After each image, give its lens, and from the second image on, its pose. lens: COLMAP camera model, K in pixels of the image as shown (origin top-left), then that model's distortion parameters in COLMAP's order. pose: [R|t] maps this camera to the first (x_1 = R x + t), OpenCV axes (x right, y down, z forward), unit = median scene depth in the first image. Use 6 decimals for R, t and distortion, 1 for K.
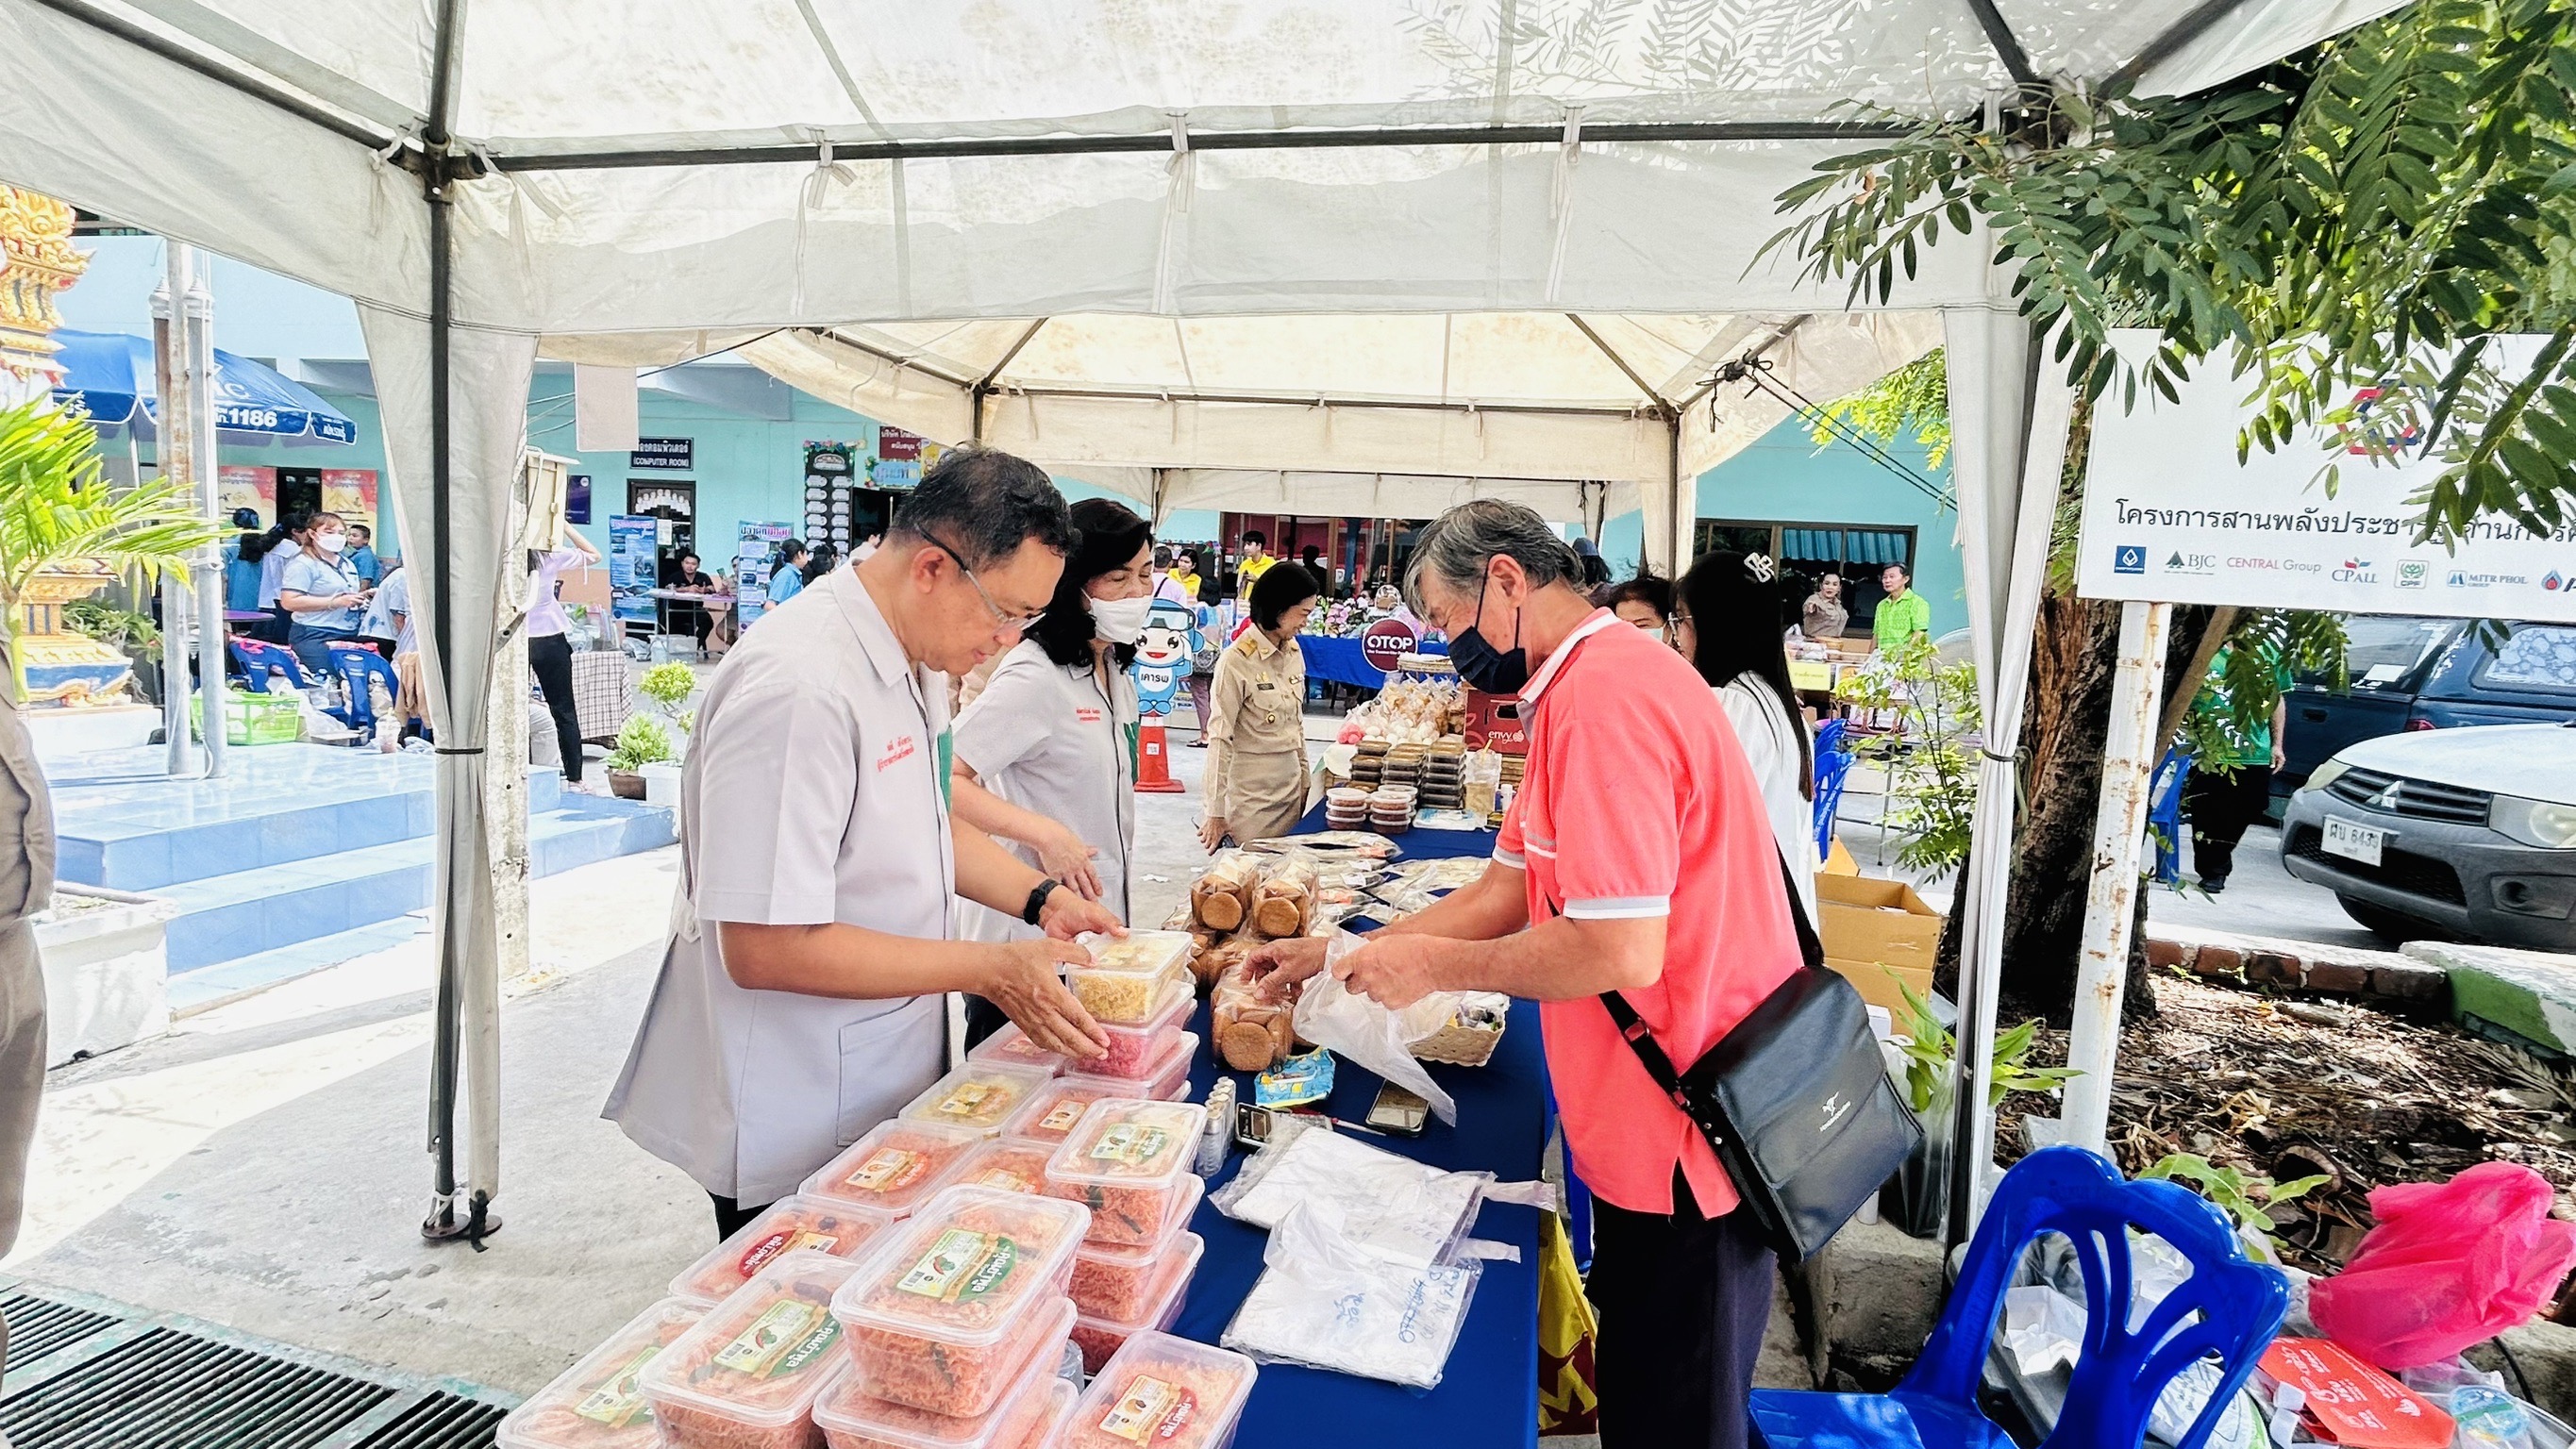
lens RADIAL K [[1384.5, 0, 1303.3], [0, 1384.5, 735.0], [0, 0, 1]] dist [-0.003102, 0.002526]
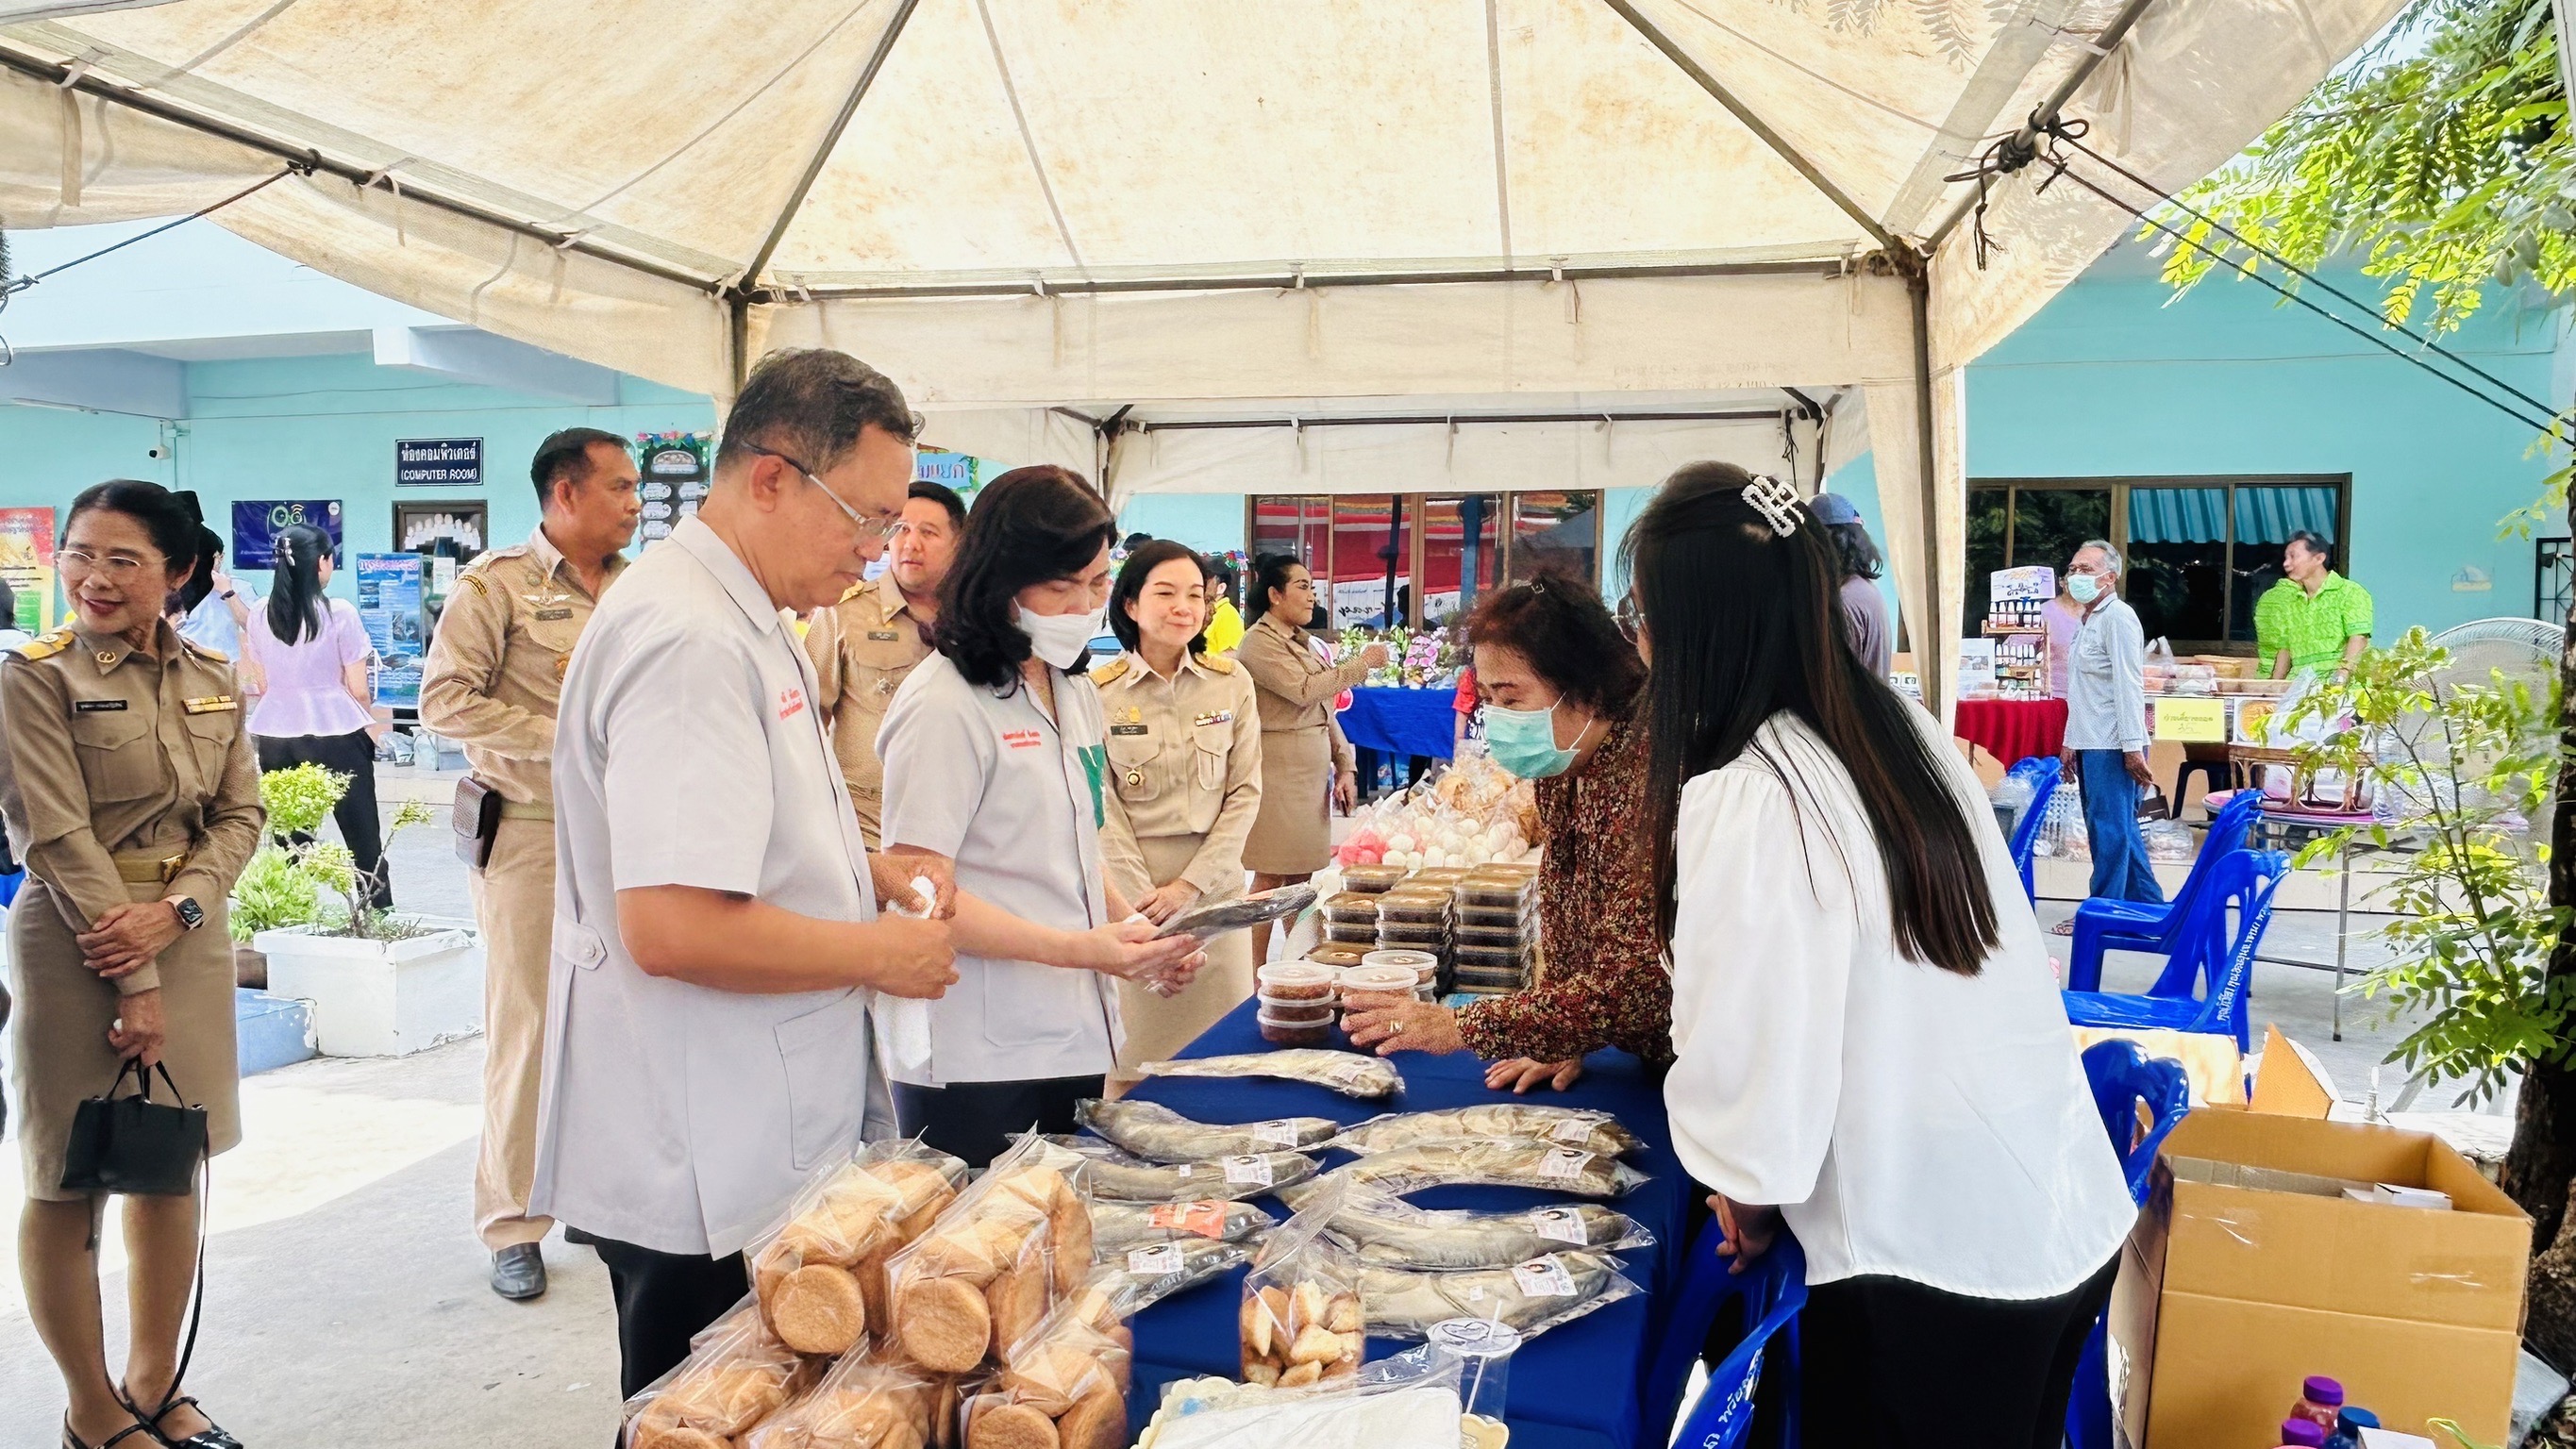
lens RADIAL K [[1930.7, 0, 1288.0], [0, 1930.7, 724.5], [0, 0, 1]] dist [0.000070, -0.004803]
pose [[0.995884, -0.039090, -0.081779, 0.081858], [0.034332, 0.997679, -0.058800, -0.007284], [0.083888, 0.055750, 0.994914, 0.241843]]
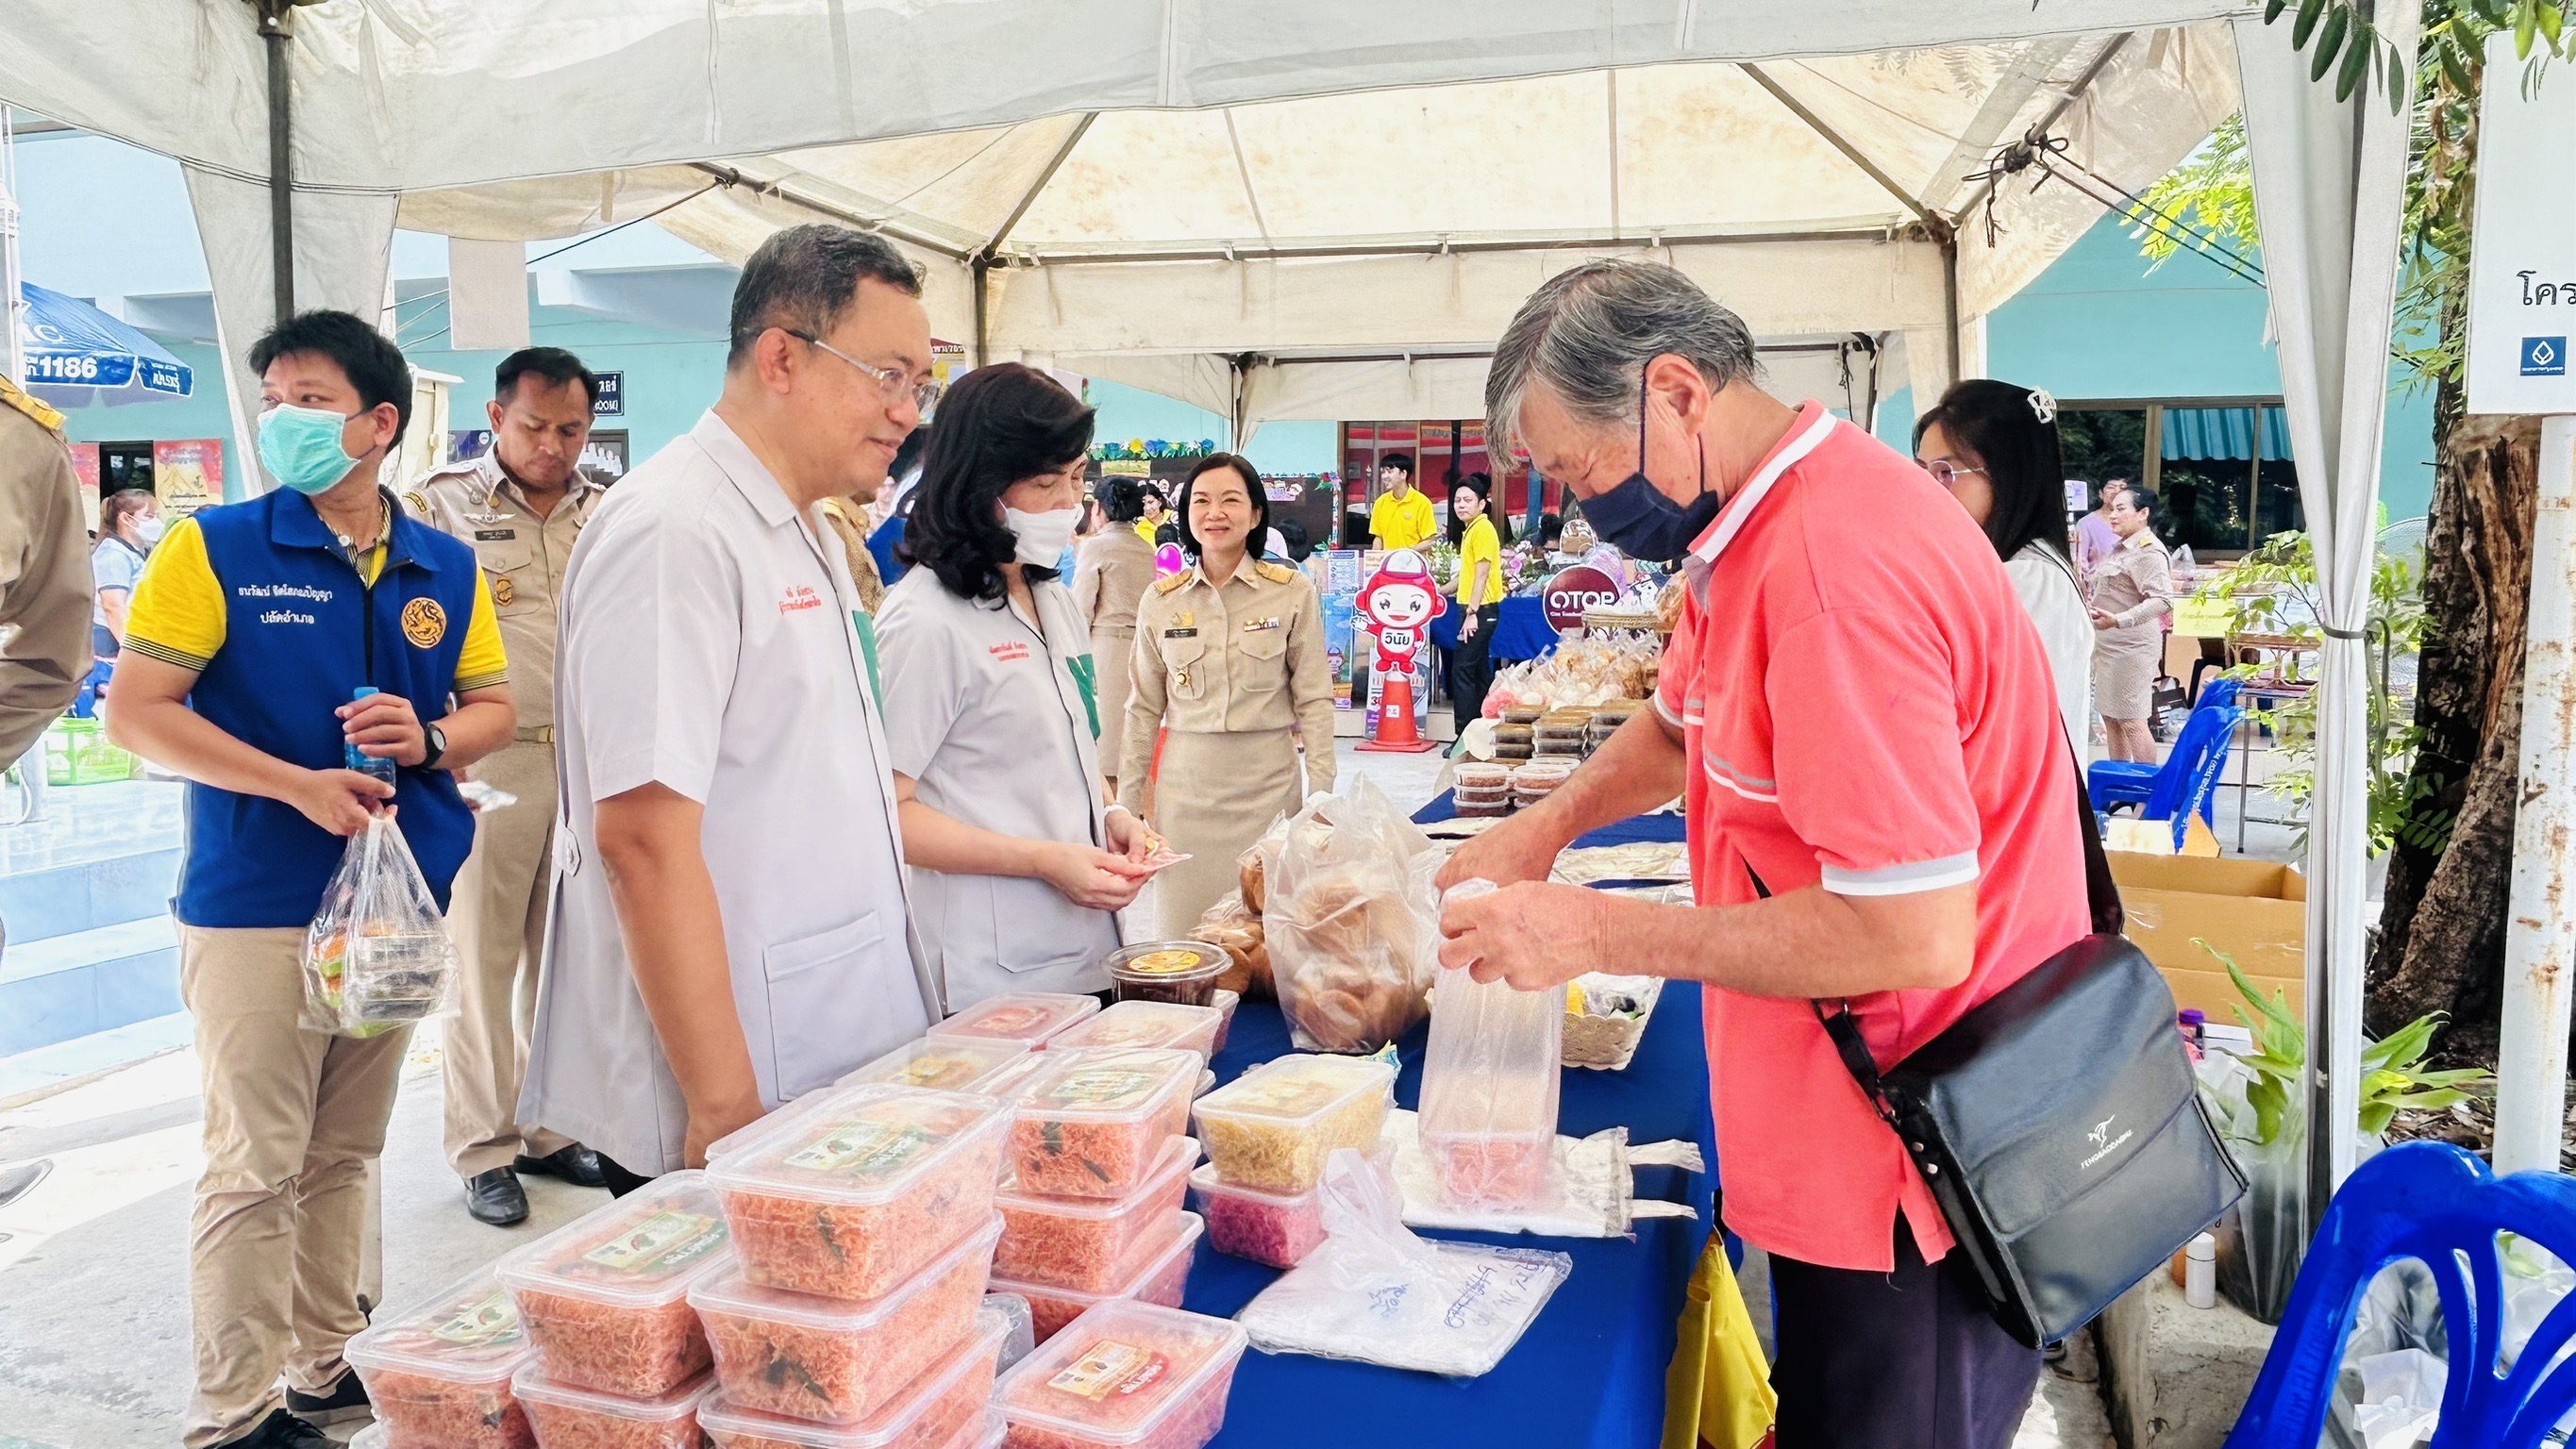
lens RADIAL K [[1994.5, 0, 1277.6], [0, 1994.5, 737.2], [0, 0, 1]] dist [0.004479, -0.018961]
pose [[0.993487, -0.038604, -0.107206, 0.034063], [0.036736, 0.999138, -0.019352, 0.037226], [0.107860, 0.015288, 0.994049, -0.044606]]
